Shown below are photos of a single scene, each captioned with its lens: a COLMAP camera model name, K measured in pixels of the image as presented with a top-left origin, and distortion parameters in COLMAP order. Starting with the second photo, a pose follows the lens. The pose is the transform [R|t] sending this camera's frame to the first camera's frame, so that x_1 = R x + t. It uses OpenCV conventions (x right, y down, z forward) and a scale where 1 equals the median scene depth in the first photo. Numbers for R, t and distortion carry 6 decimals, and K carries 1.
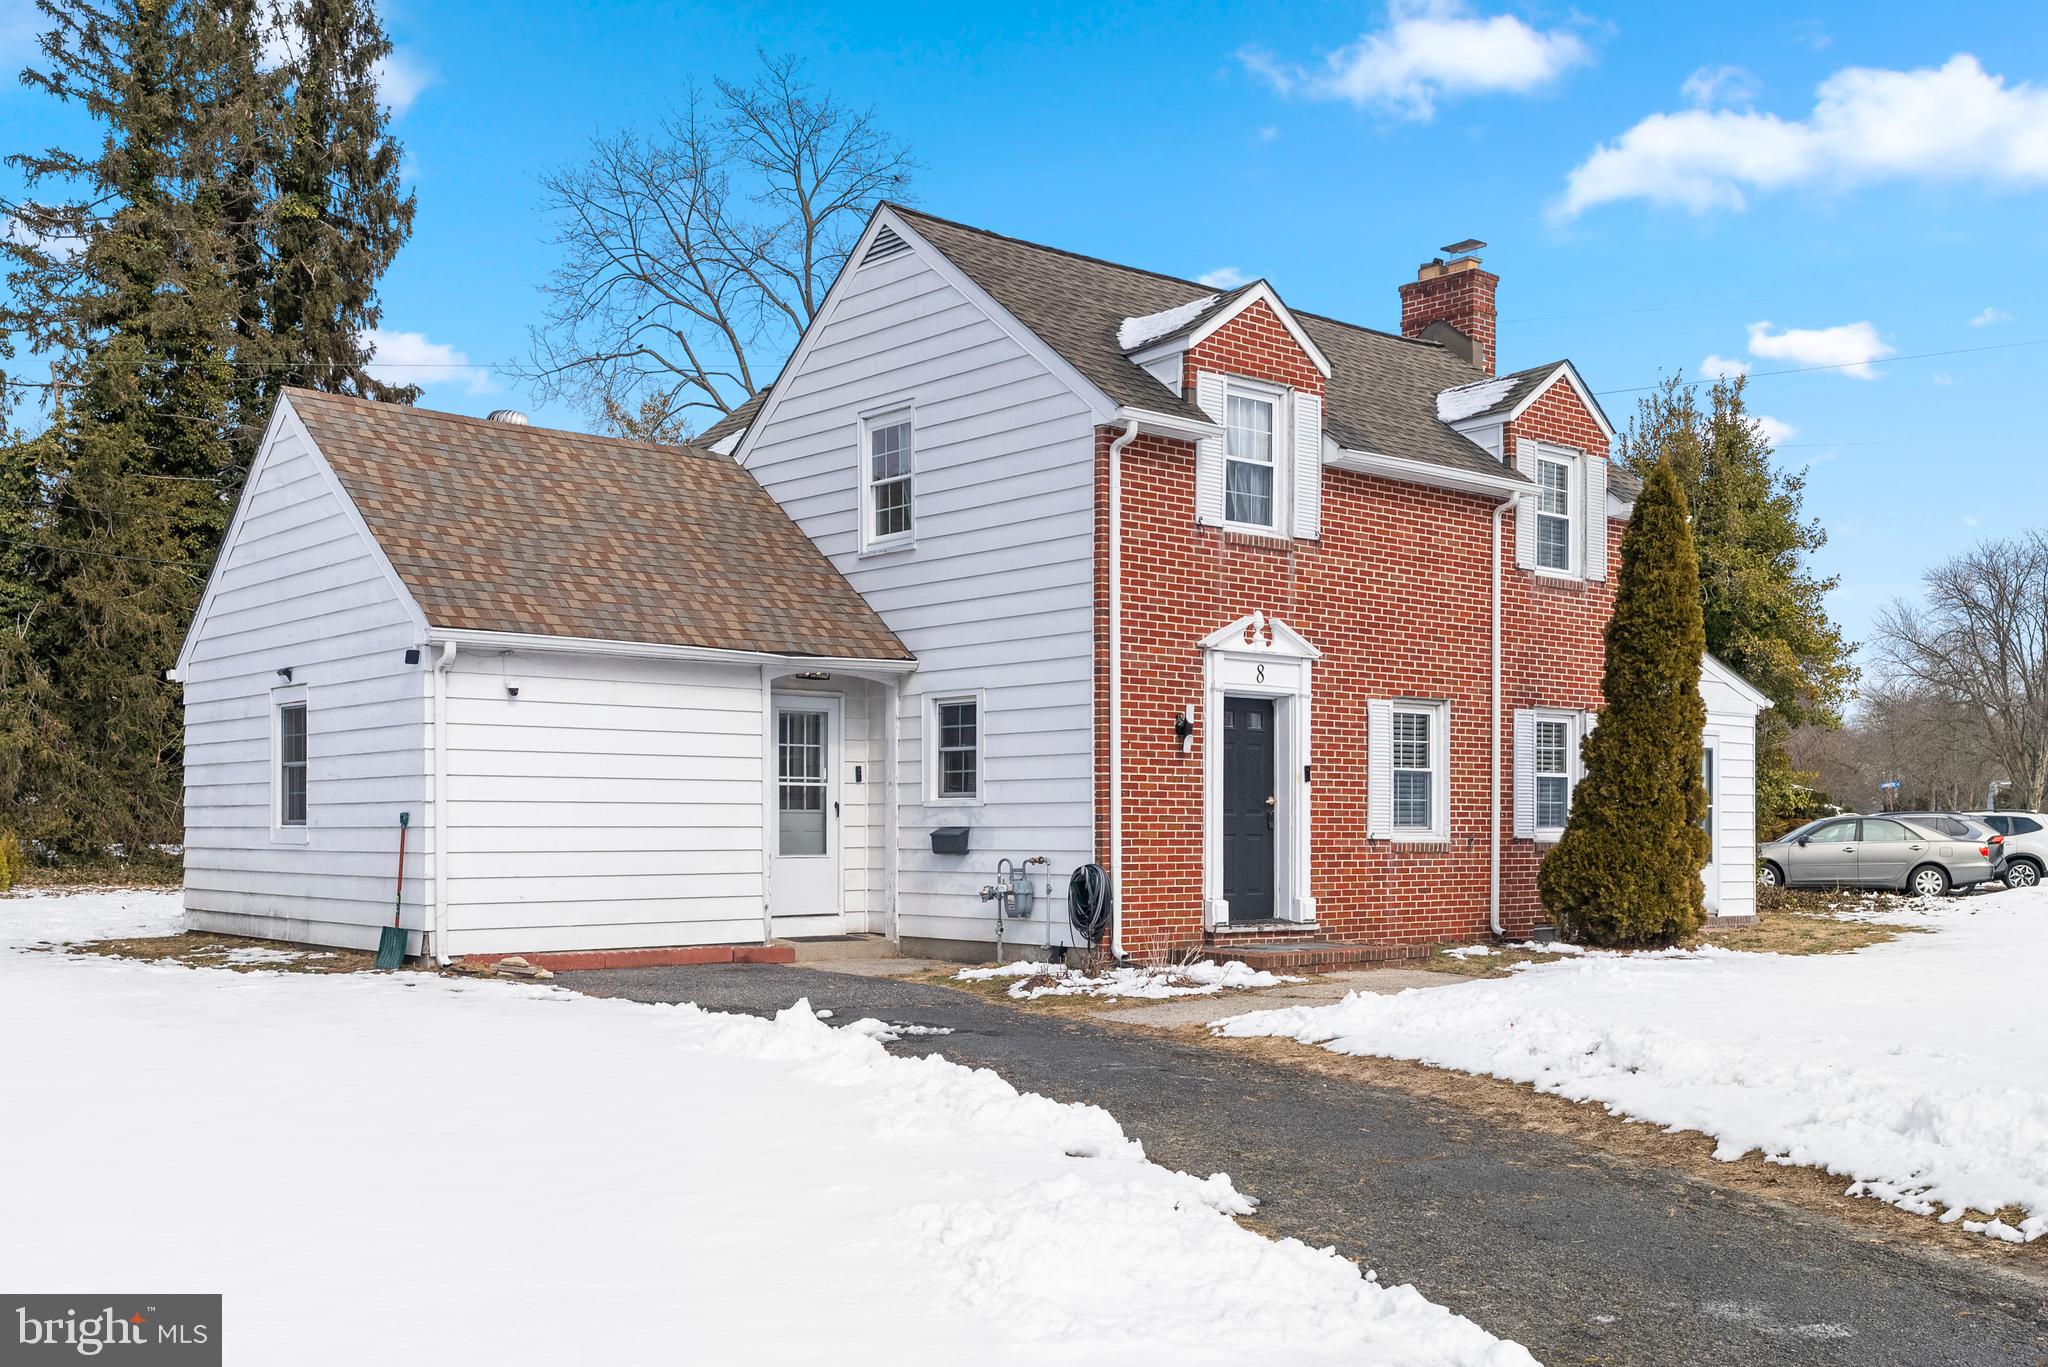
lens RADIAL K [[1983.3, 0, 1024.6], [0, 1983.3, 687.9], [0, 0, 1]] dist [-0.005294, 0.000000]
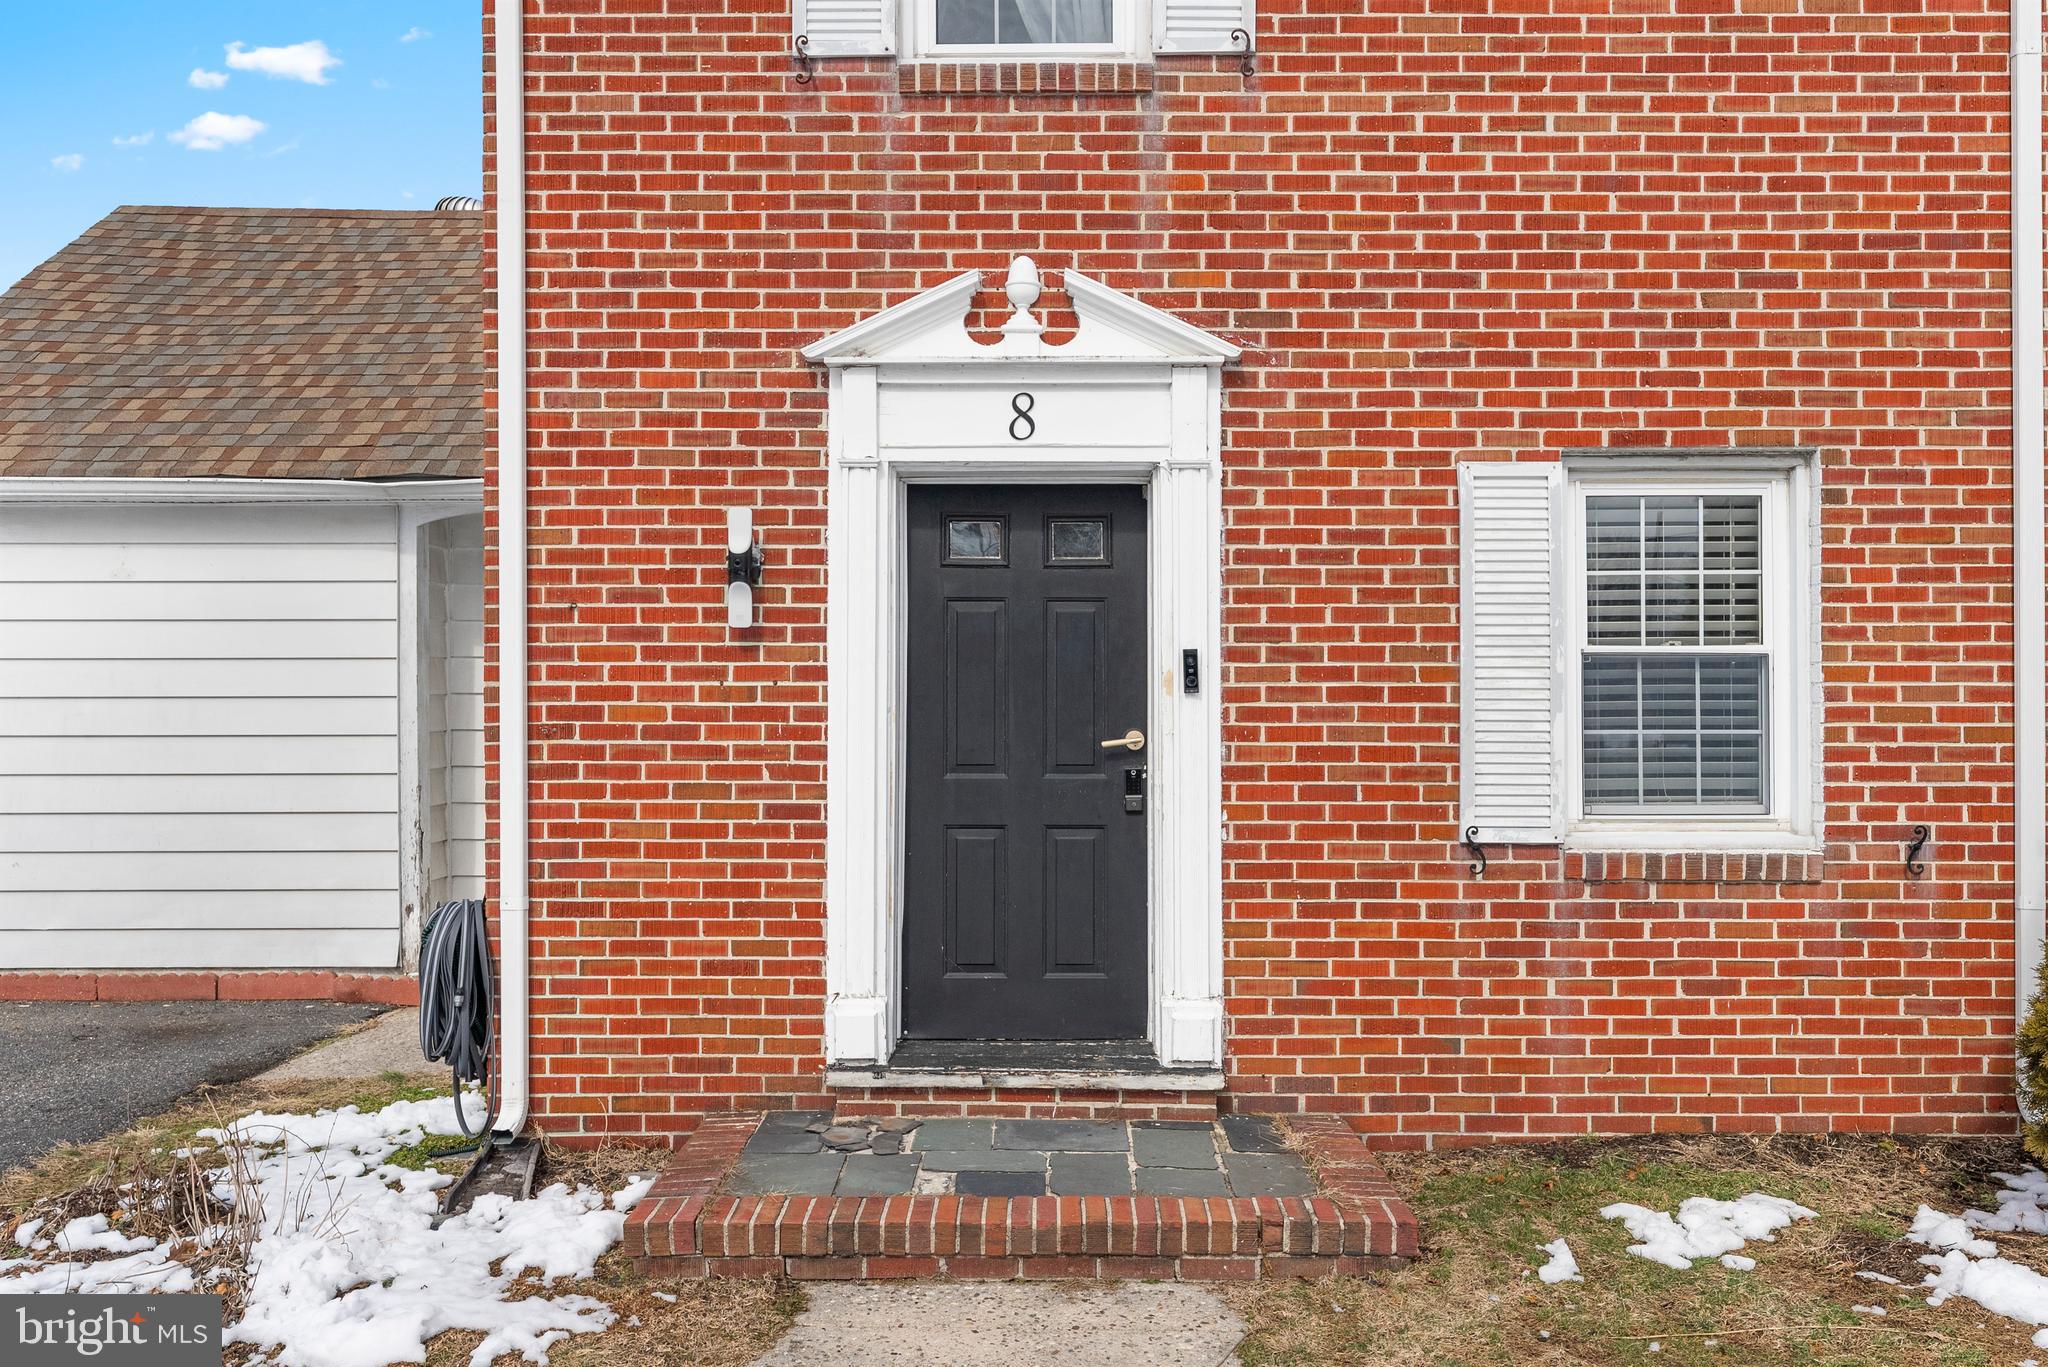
lens RADIAL K [[1573.4, 0, 1016.6], [0, 1573.4, 642.8], [0, 0, 1]] dist [0.003039, 0.001012]
pose [[0.758765, -0.025842, -0.650852, 0.313821], [0.048542, 0.998678, 0.016938, 0.031381], [0.649554, -0.044446, 0.759016, 0.755295]]
